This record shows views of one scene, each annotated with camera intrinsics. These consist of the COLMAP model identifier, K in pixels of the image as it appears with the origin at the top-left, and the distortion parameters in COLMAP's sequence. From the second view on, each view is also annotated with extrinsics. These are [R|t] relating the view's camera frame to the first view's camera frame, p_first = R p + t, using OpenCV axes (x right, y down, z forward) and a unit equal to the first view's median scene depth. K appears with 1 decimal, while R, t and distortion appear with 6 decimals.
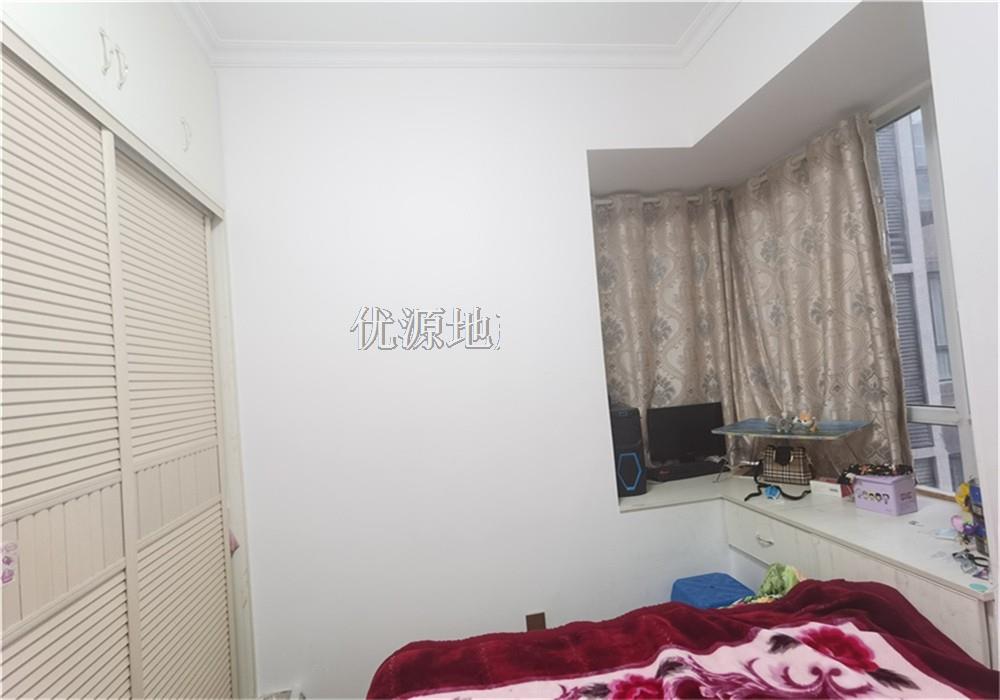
lens RADIAL K [[518.8, 0, 500.3], [0, 518.8, 357.1], [0, 0, 1]] dist [-0.020258, 0.027398]
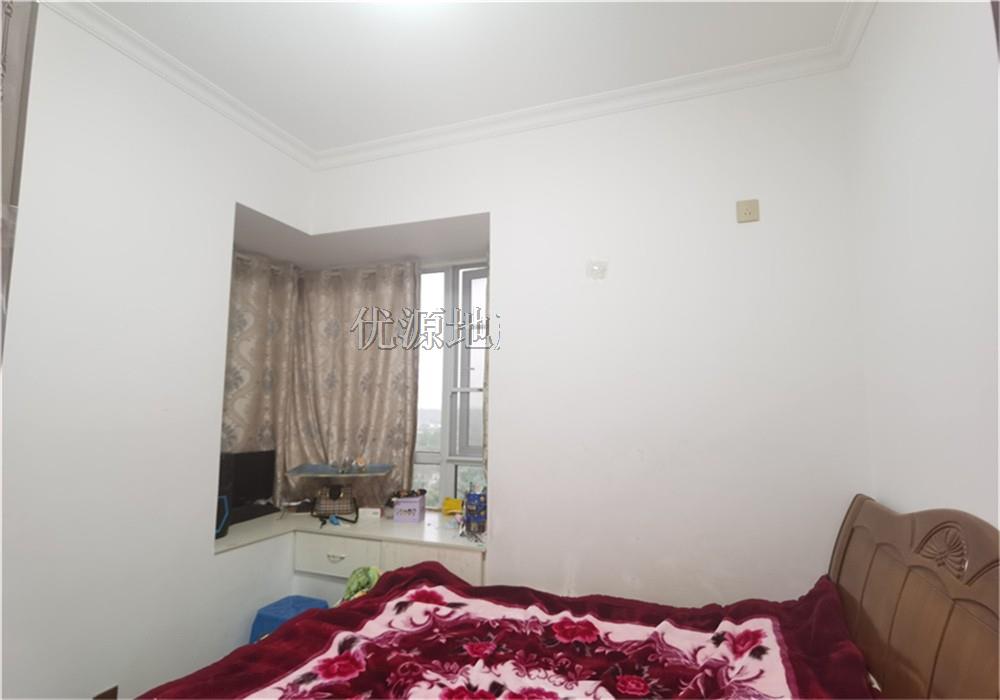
lens RADIAL K [[533.2, 0, 500.0], [0, 533.2, 350.0], [0, 0, 1]] dist [-0.000334, -0.000172]
pose [[0.494117, 0.185492, 0.849377, -0.450522], [-0.076973, 0.982471, -0.169779, 0.040283], [-0.865981, 0.018512, 0.499734, -0.013772]]
